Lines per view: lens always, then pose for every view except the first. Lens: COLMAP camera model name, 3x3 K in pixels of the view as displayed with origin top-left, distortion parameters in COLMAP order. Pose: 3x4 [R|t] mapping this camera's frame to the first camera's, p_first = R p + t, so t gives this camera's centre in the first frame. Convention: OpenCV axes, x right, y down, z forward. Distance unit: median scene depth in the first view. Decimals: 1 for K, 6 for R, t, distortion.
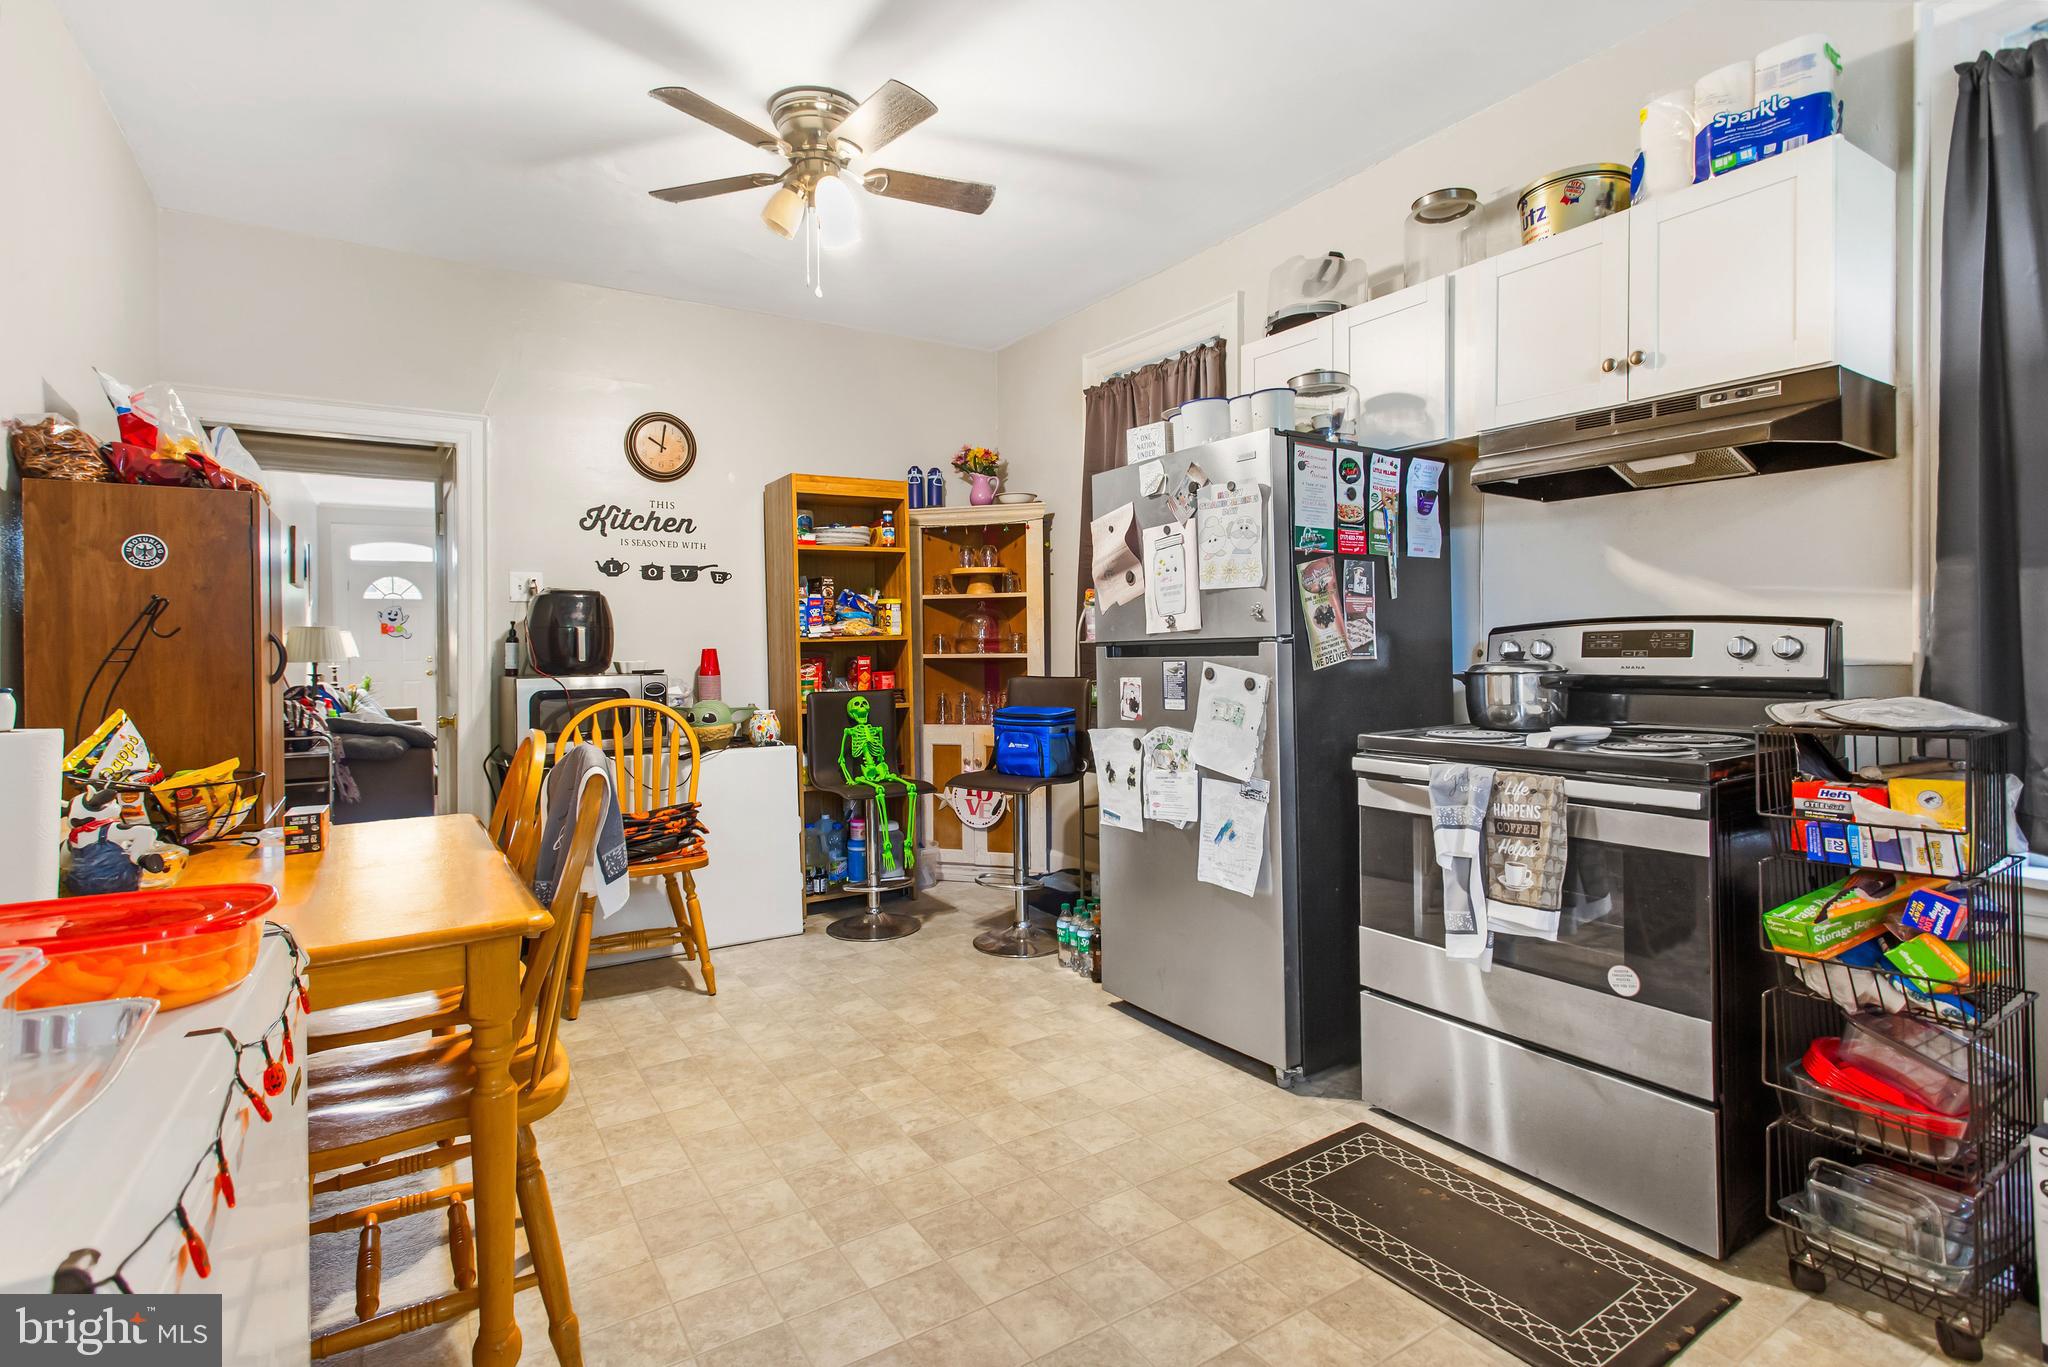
lens RADIAL K [[991.3, 0, 1005.1], [0, 991.3, 652.8], [0, 0, 1]] dist [-0.005222, -0.000008]
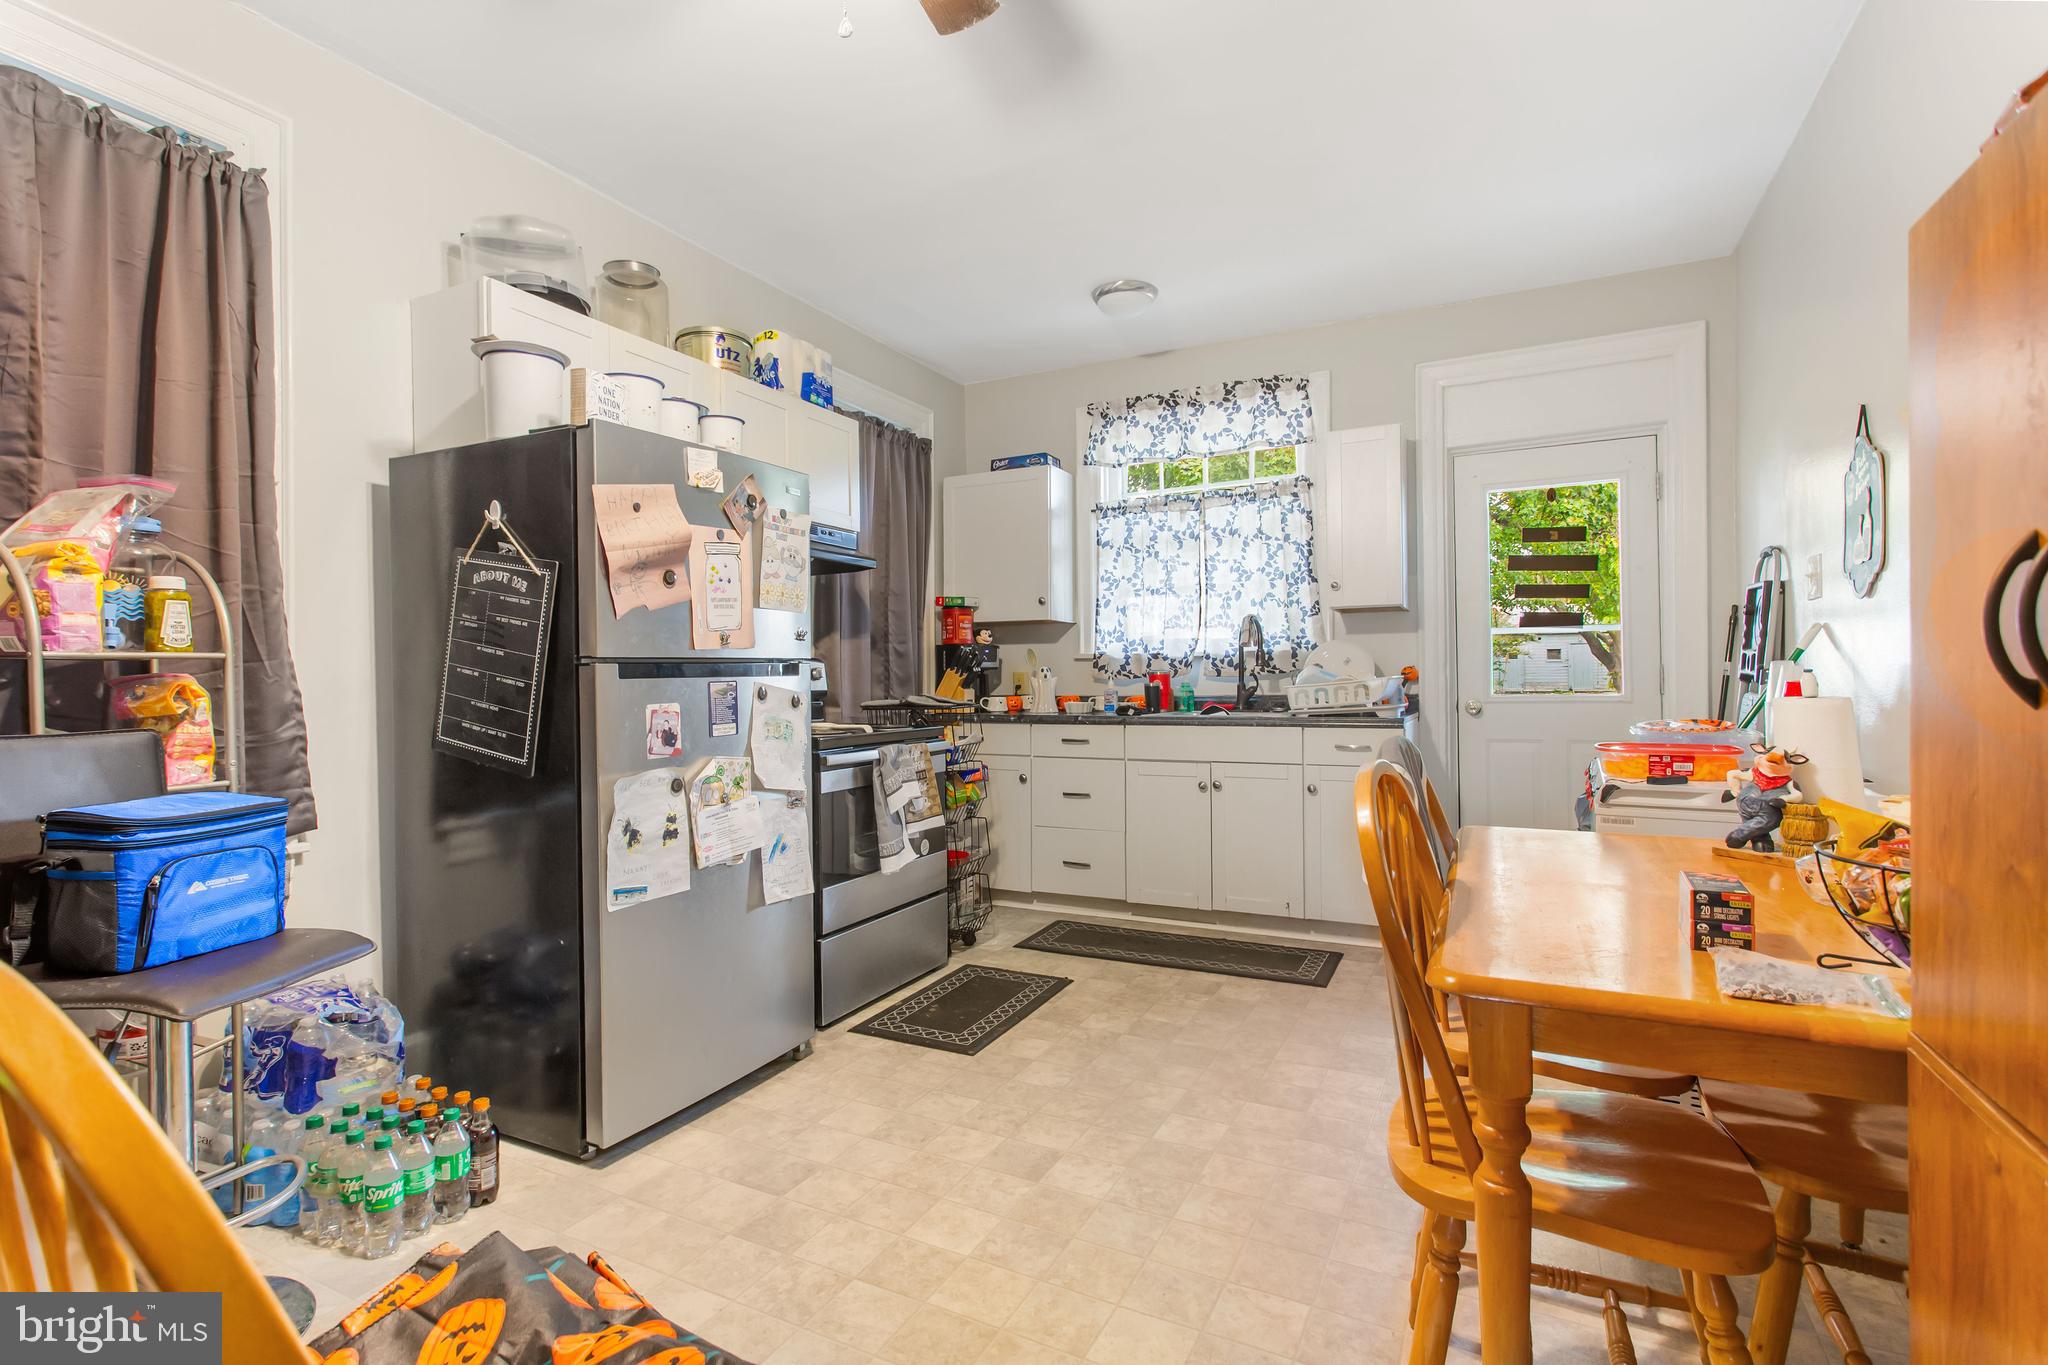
lens RADIAL K [[991.3, 0, 1017.0], [0, 991.3, 681.8], [0, 0, 1]] dist [-0.005222, -0.000008]
pose [[-0.522252, 0.011354, 0.852716, -0.796994], [0.017393, 0.999845, -0.002661, 0.016555], [-0.852614, 0.013442, -0.522368, 1.343736]]
